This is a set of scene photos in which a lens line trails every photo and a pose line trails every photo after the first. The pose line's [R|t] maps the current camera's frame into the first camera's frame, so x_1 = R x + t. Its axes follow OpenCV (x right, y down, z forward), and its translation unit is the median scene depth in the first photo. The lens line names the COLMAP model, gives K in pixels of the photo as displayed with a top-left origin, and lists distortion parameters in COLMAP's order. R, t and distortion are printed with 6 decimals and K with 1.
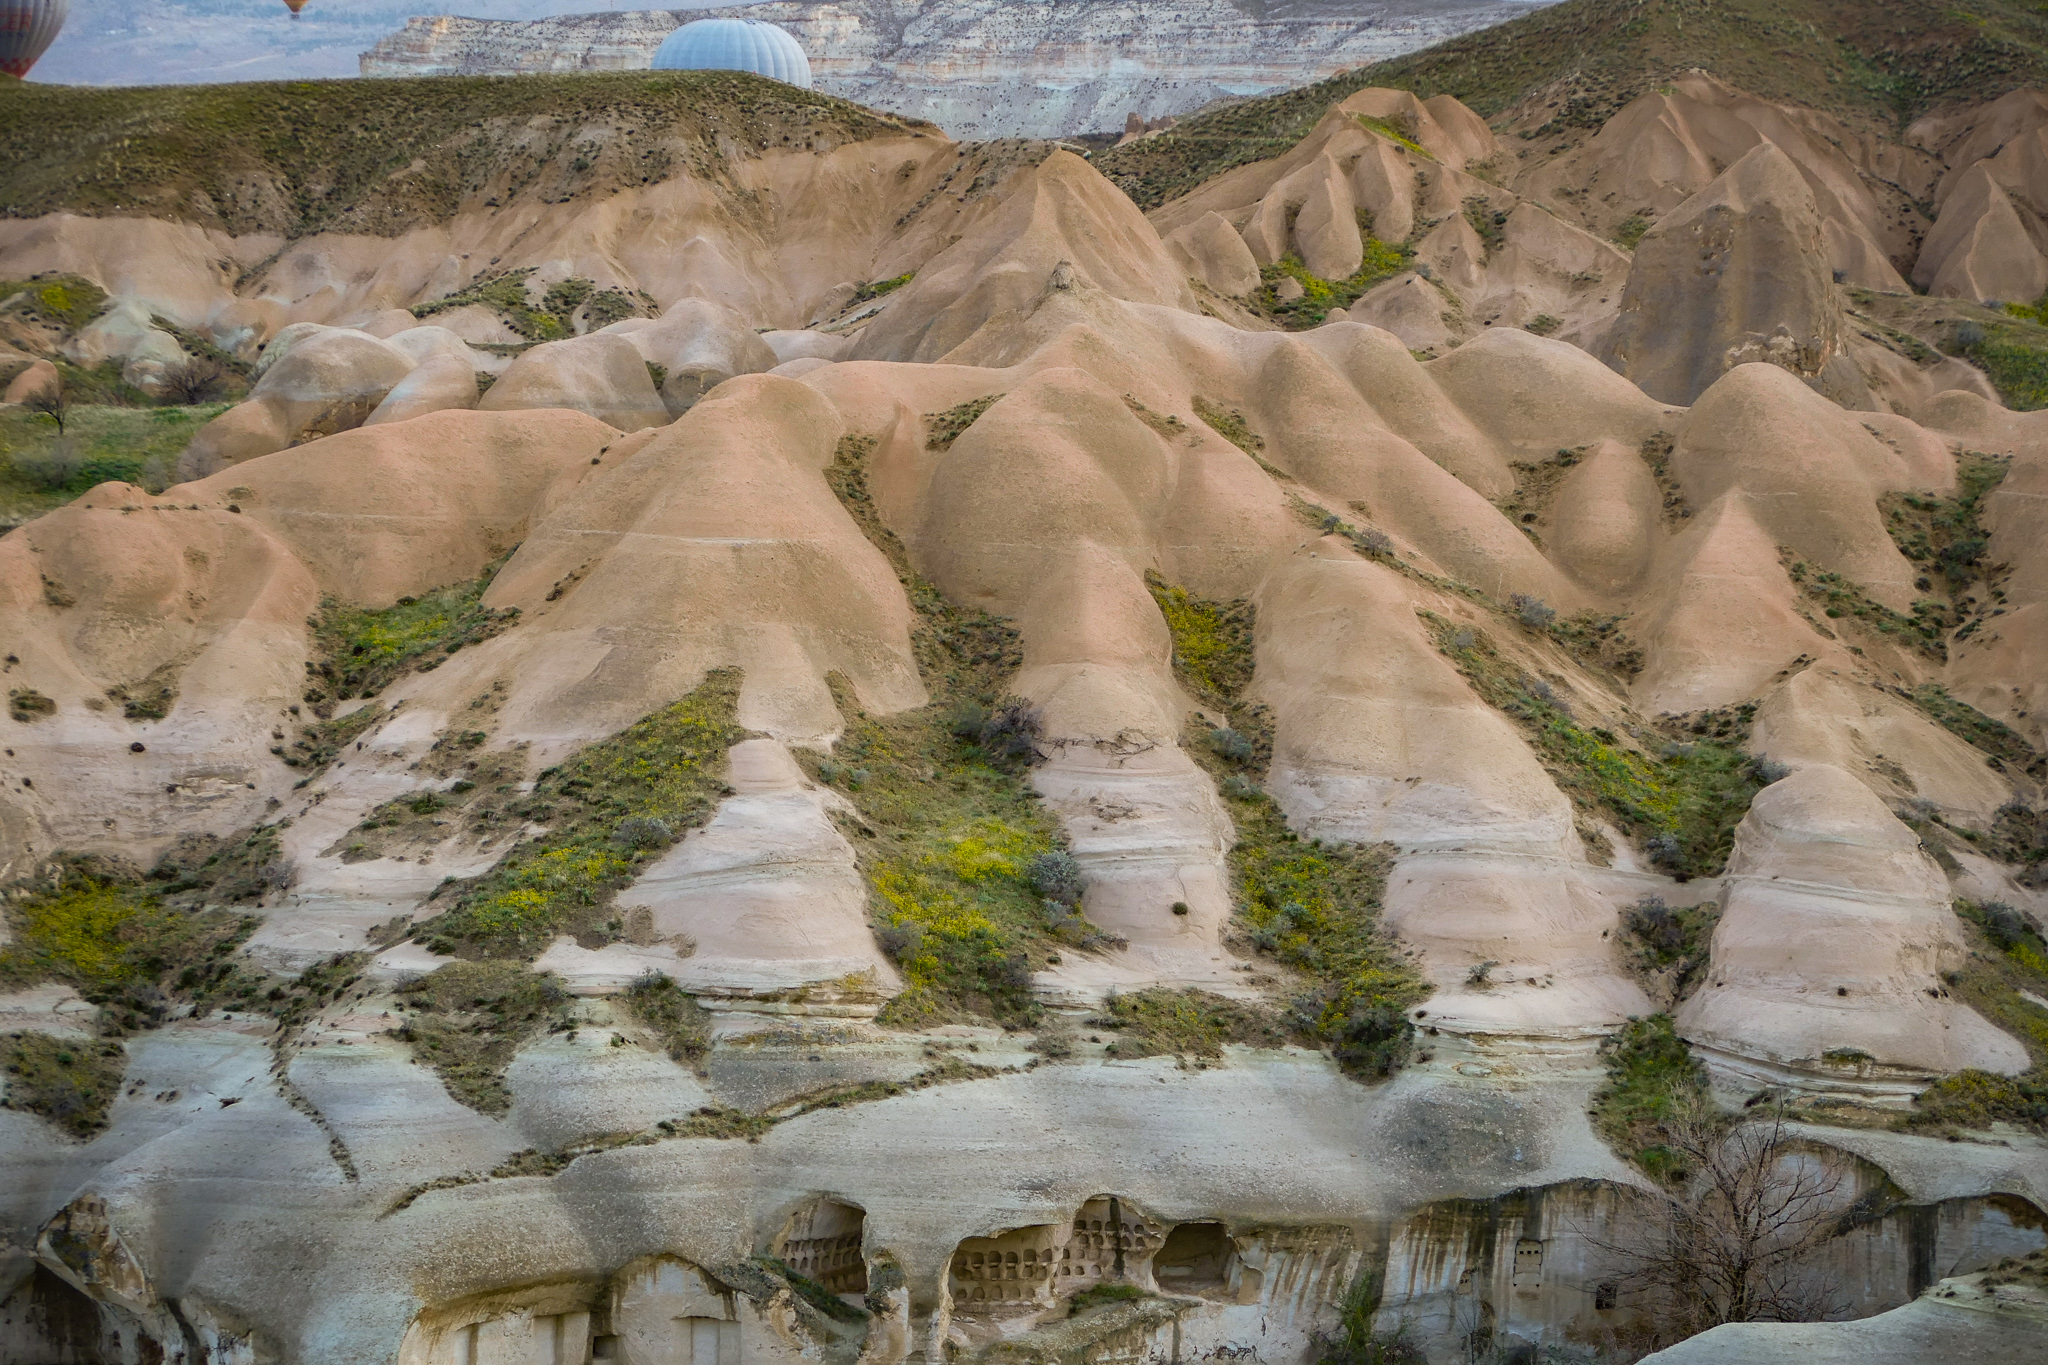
lens RADIAL K [[6908.2, 0, 1024.0], [0, 6908.2, 682.5], [0, 0, 1]] dist [0.202680, -2.647003]
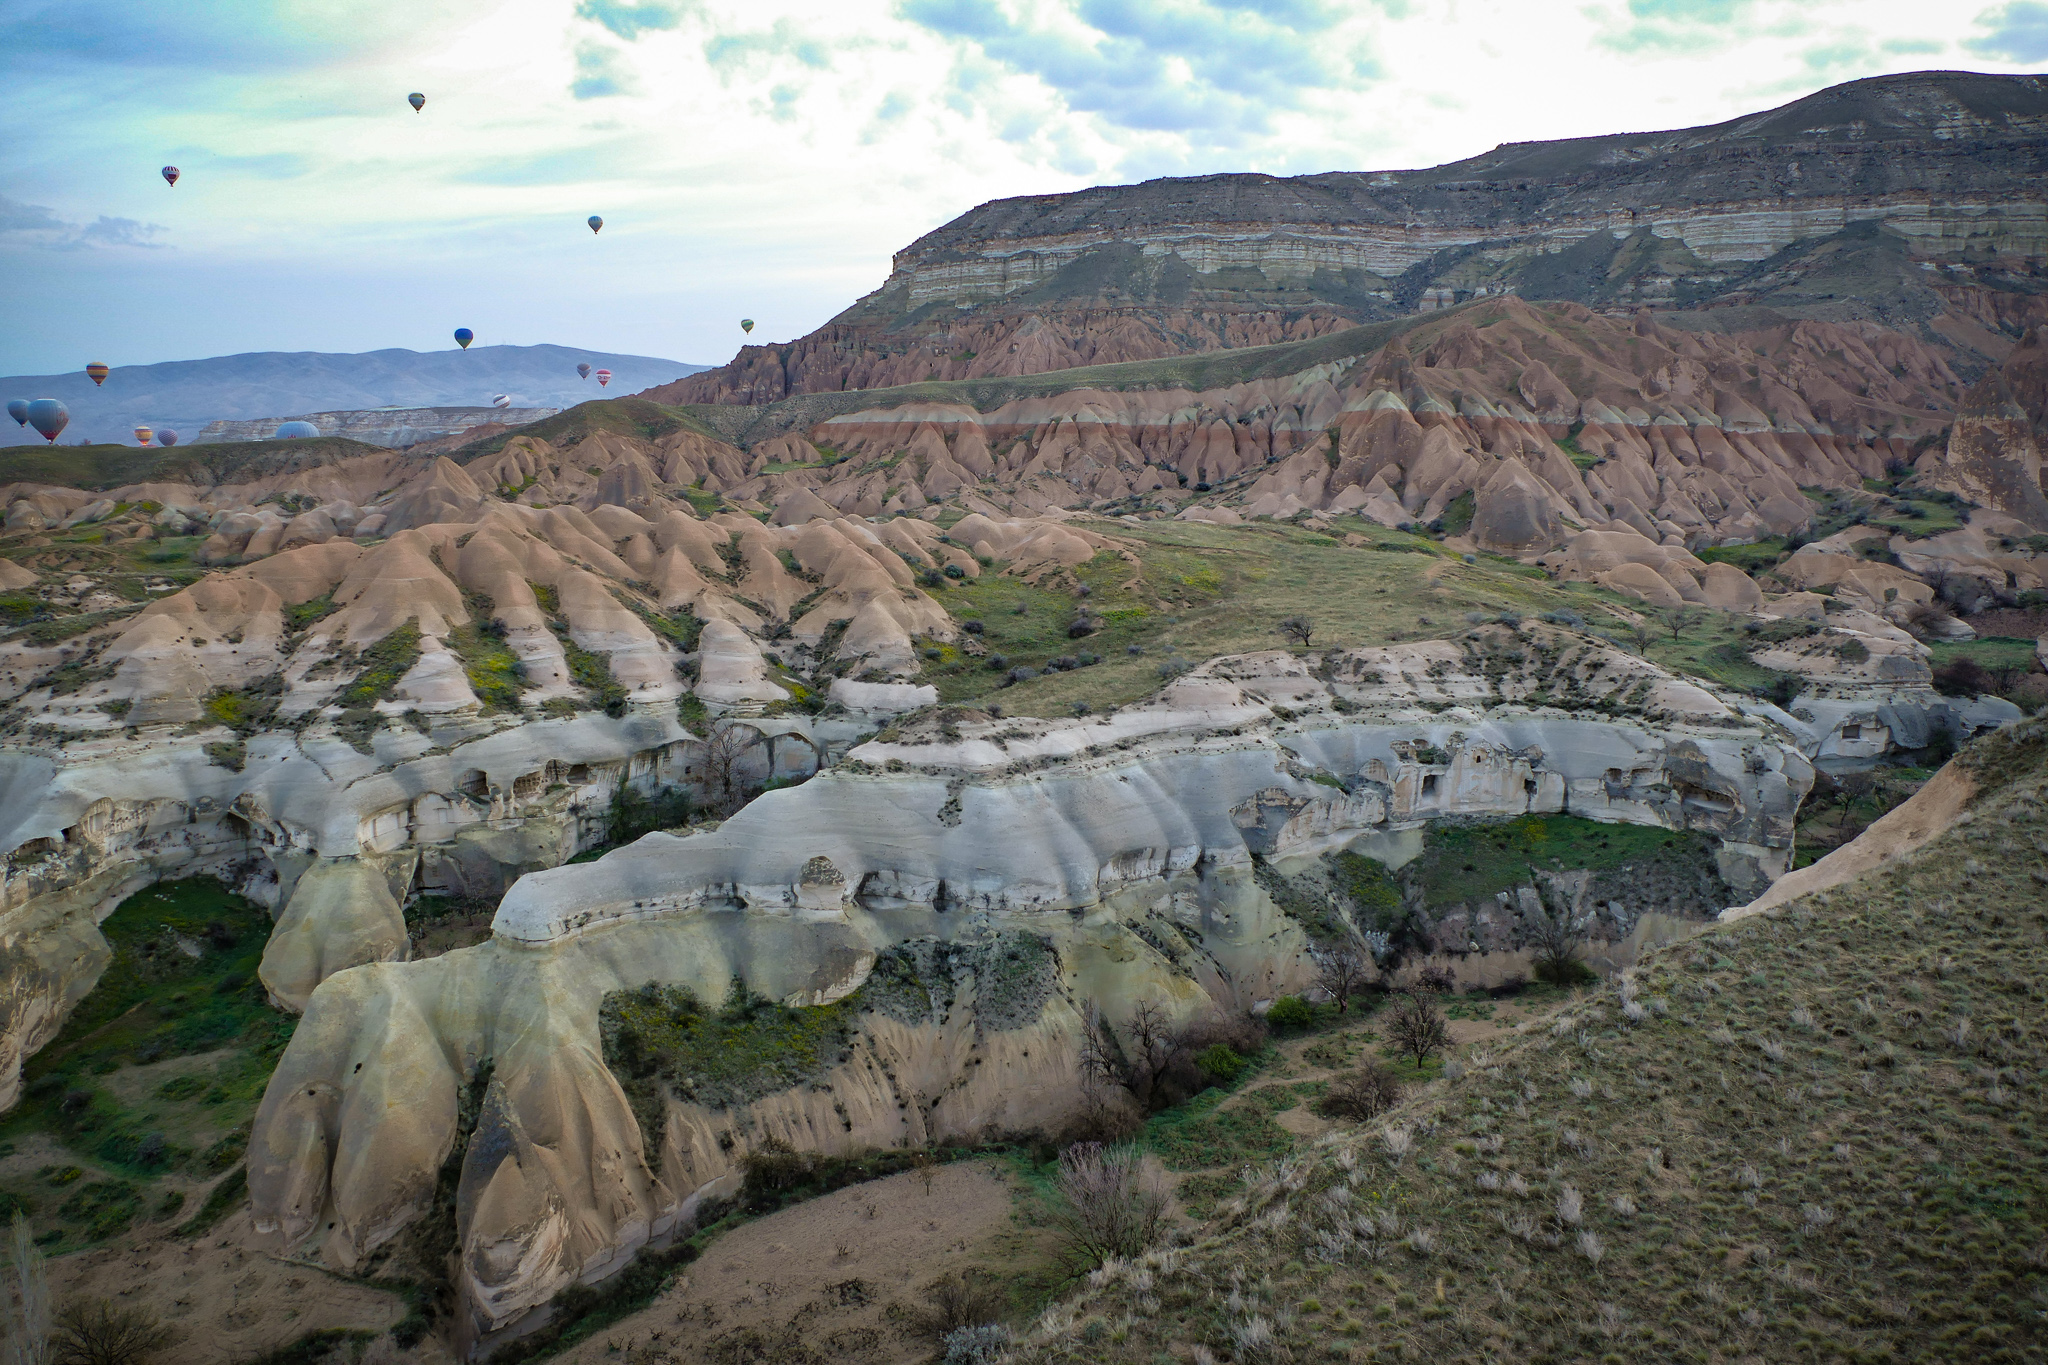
lens RADIAL K [[1573.4, 0, 984.9], [0, 1573.4, 678.3], [0, 0, 1]] dist [-0.029773, 0.007781]
pose [[0.931923, -0.088038, 0.351808, -0.055519], [0.060961, 0.994312, 0.087339, -0.022574], [-0.357496, -0.059947, 0.931989, 0.148068]]
